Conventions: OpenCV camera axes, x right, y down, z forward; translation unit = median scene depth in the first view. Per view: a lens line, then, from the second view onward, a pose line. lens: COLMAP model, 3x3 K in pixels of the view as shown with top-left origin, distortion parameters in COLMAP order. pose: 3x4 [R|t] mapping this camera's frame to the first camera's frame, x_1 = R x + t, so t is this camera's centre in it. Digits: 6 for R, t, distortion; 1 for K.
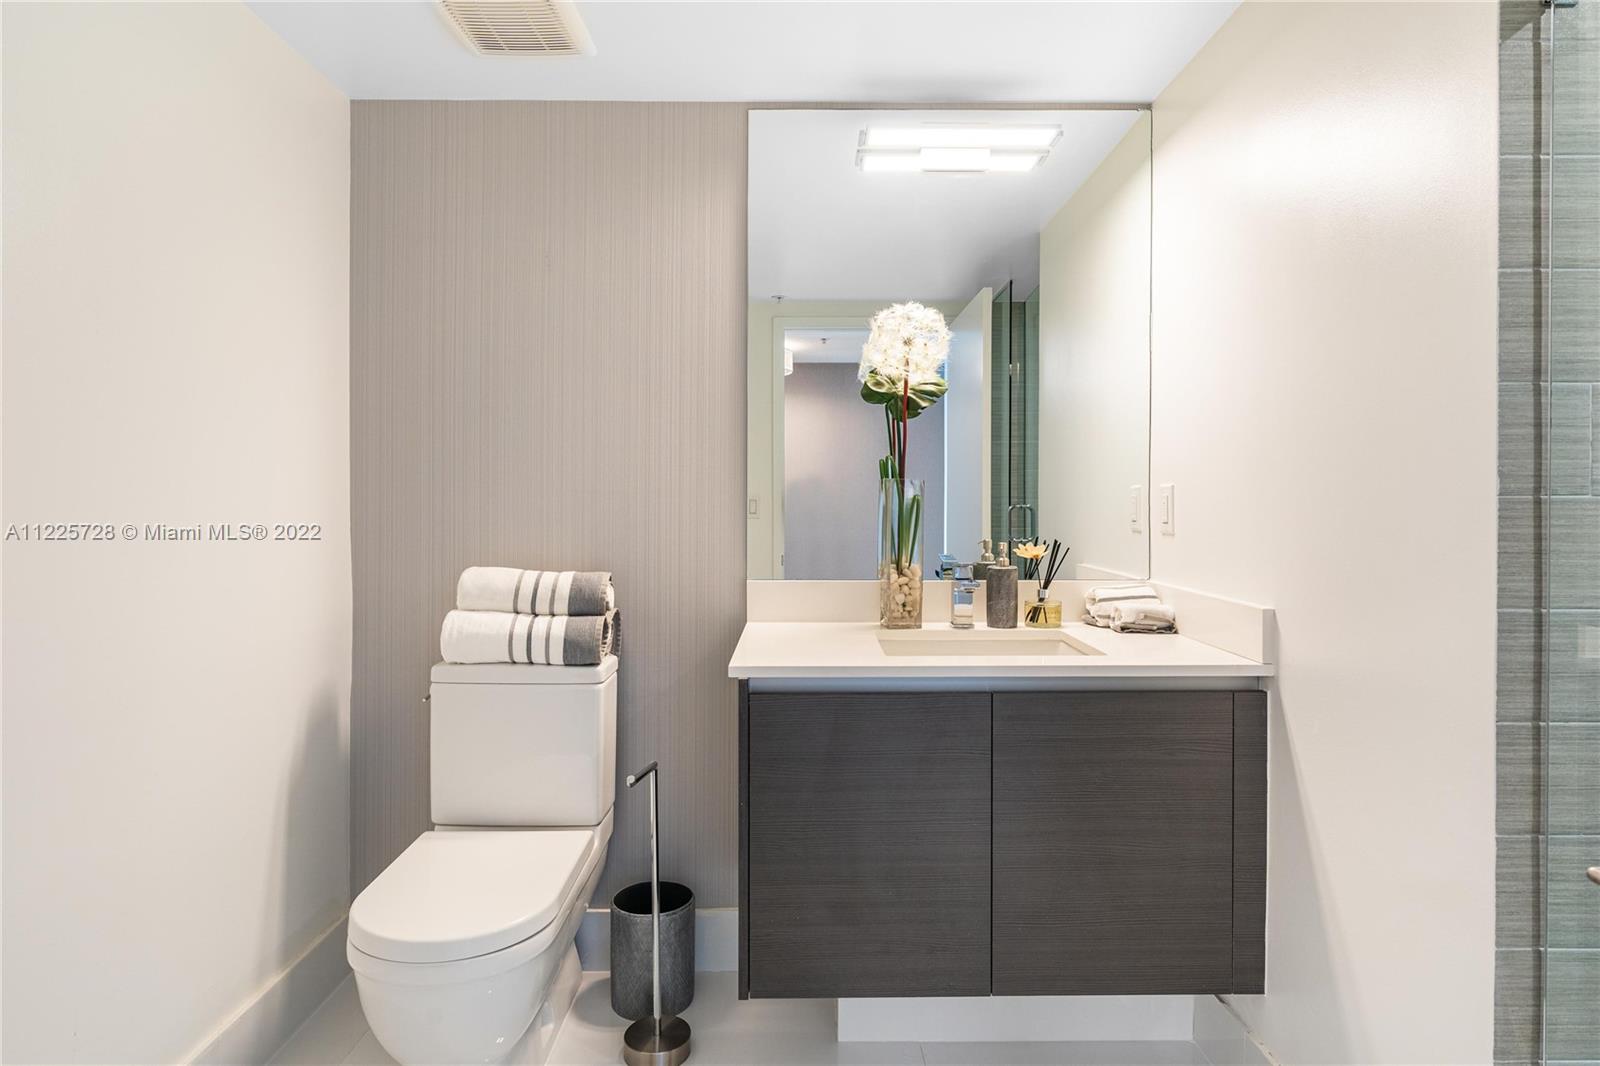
lens RADIAL K [[895.9, 0, 813.8], [0, 895.9, 505.3], [0, 0, 1]] dist [-0.005216, 0.002069]
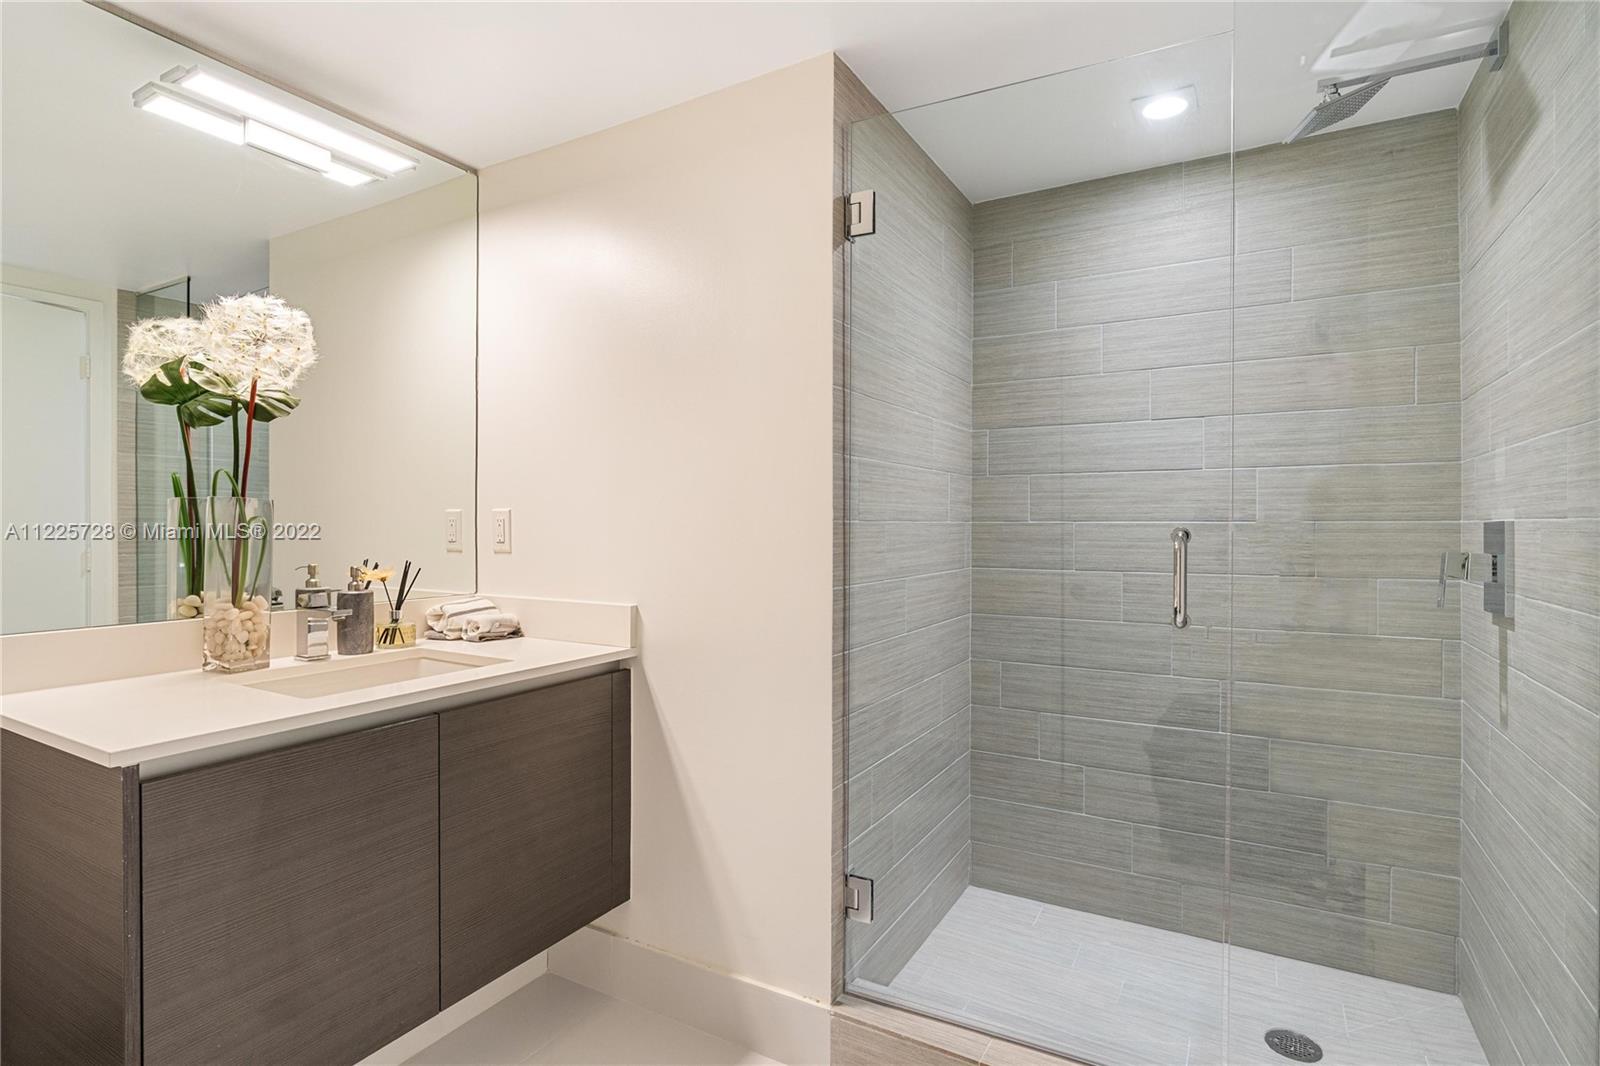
lens RADIAL K [[771.7, 0, 812.4], [0, 771.7, 530.1], [0, 0, 1]] dist [-0.010114, 0.001928]
pose [[0.507053, -0.006502, 0.861890, -0.259906], [0.002978, 0.999979, 0.005792, -0.000682], [-0.861909, -0.000370, 0.507062, 0.154455]]
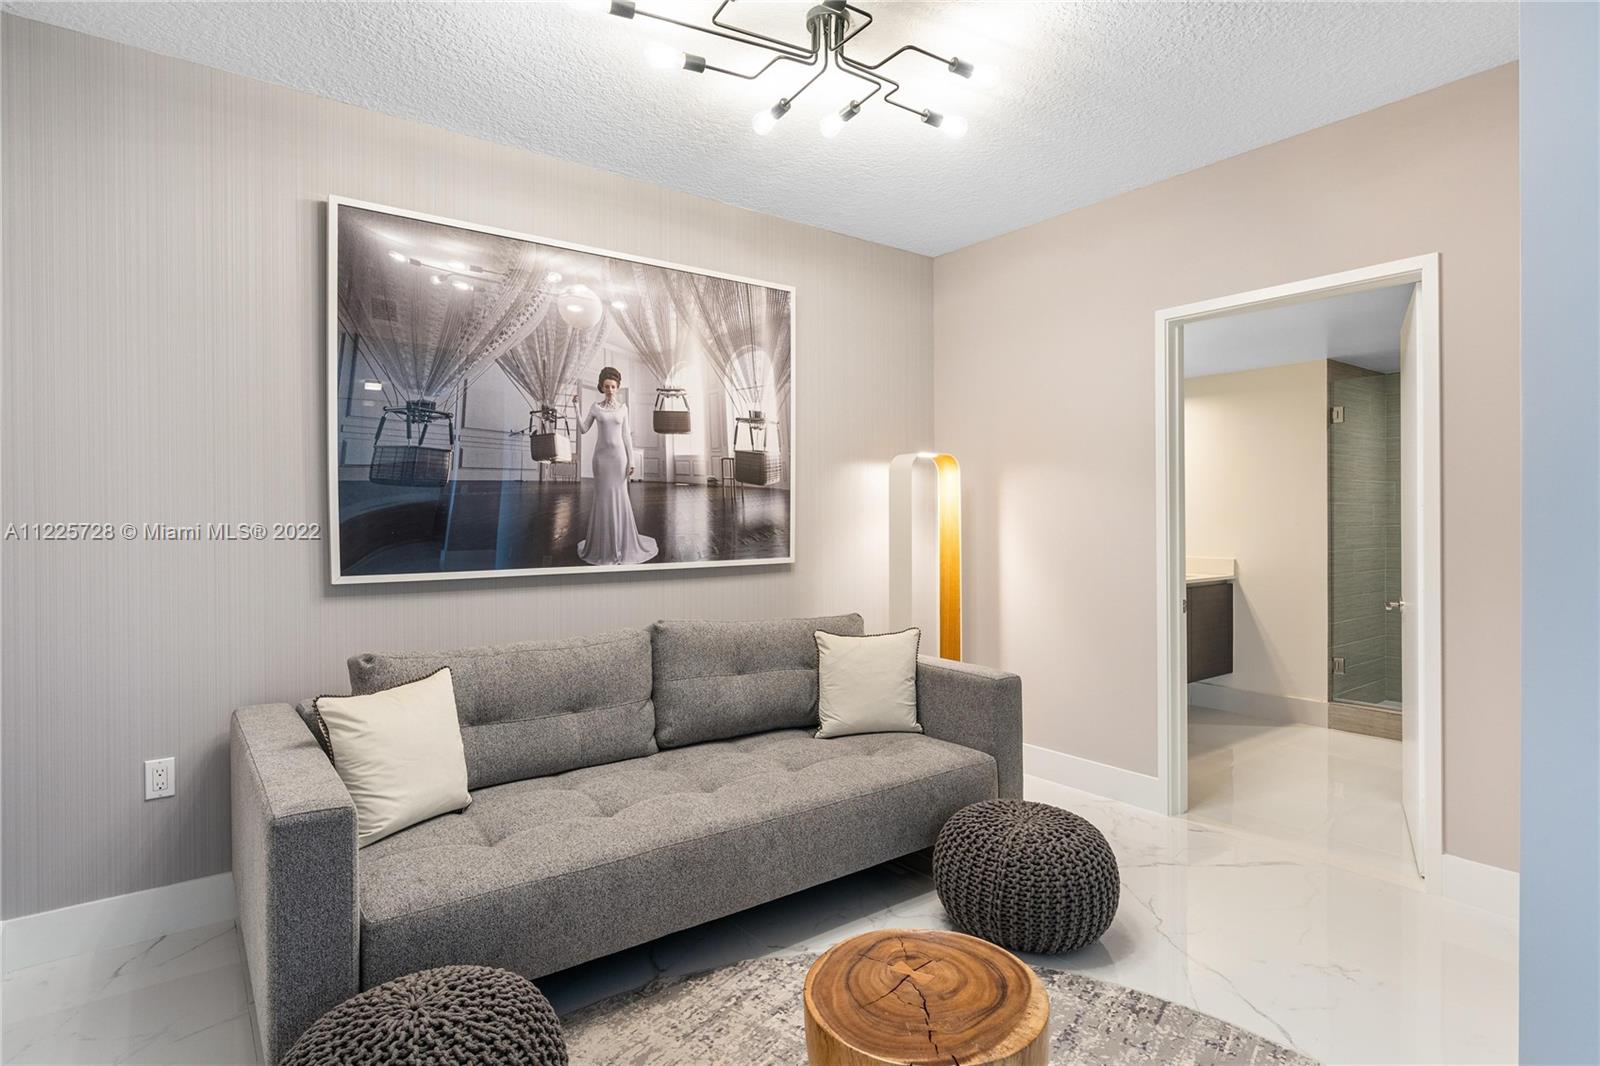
lens RADIAL K [[855.5, 0, 823.1], [0, 855.5, 509.5], [0, 0, 1]] dist [-0.006805, 0.002847]
pose [[0.787893, -0.008167, 0.615759, -2.134376], [0.011412, 0.999934, -0.001339, -0.067190], [-0.615707, 0.008082, 0.787934, -0.472358]]
